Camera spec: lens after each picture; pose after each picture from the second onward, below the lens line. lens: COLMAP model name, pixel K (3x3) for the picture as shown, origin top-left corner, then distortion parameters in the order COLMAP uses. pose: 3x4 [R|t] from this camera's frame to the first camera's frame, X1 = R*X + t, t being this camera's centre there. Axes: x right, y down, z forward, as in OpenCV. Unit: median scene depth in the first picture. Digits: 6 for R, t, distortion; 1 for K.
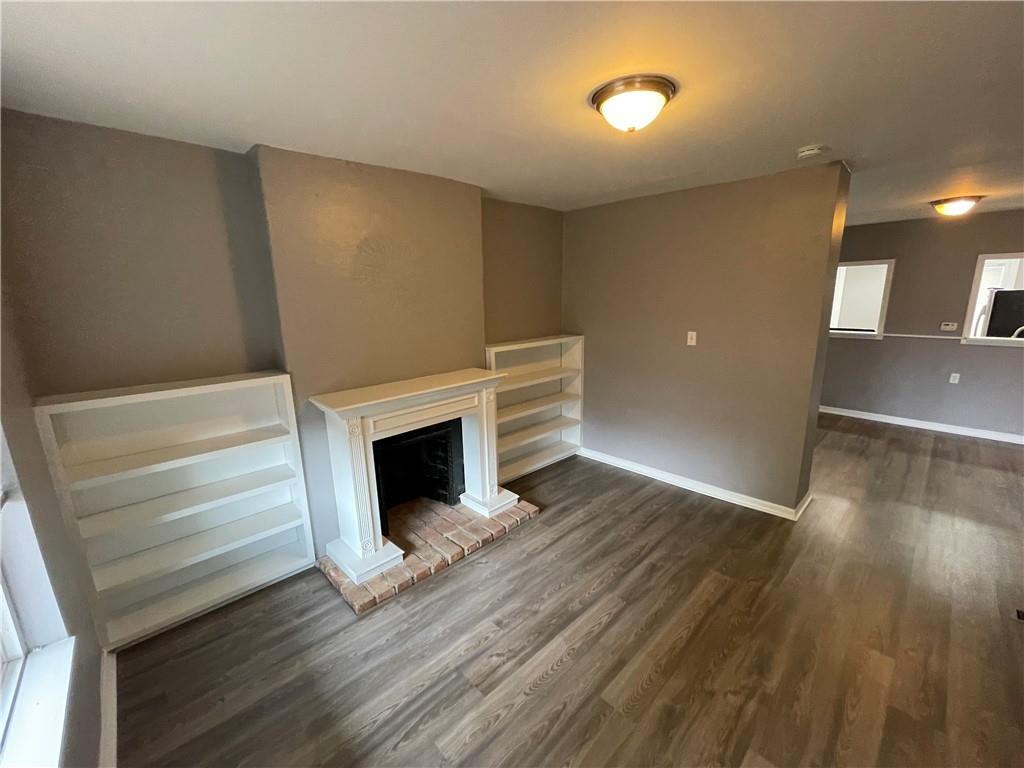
lens RADIAL K [[414.5, 0, 507.0], [0, 414.5, 384.4], [0, 0, 1]] dist [-0.002377, 0.000113]
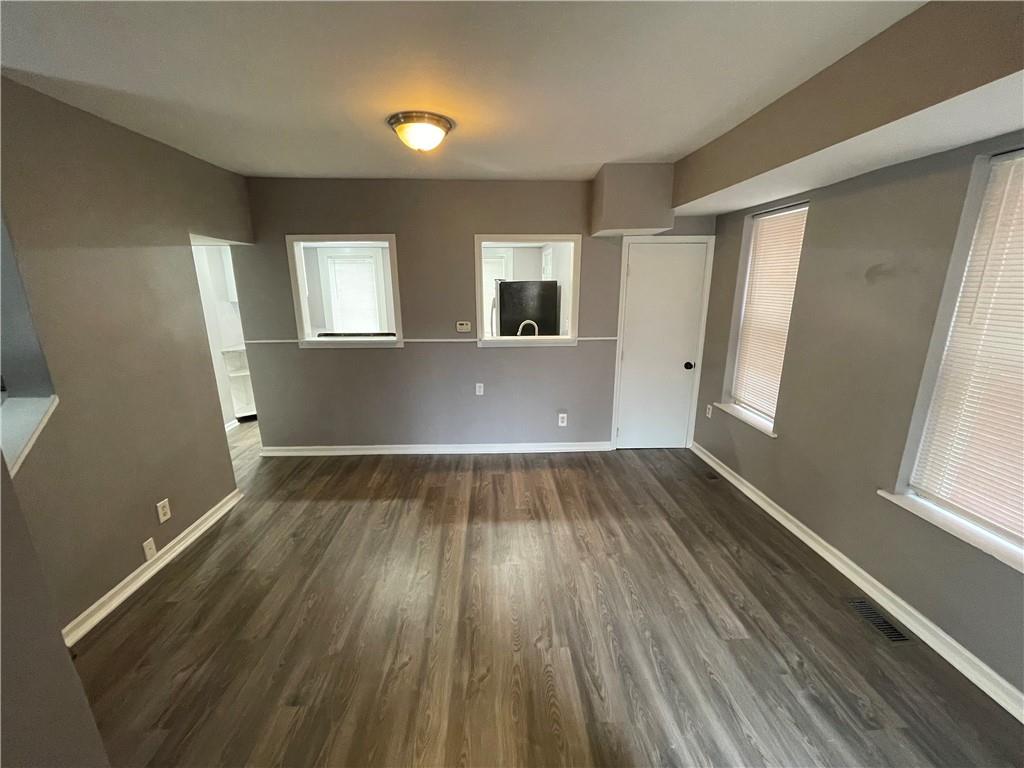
lens RADIAL K [[414.5, 0, 512.5], [0, 414.5, 391.4], [0, 0, 1]] dist [-0.002377, 0.000113]
pose [[0.648836, -0.180883, 0.739117, 0.660617], [0.150727, 0.982640, 0.108165, -0.113019], [-0.745851, 0.041224, 0.664836, 0.520024]]
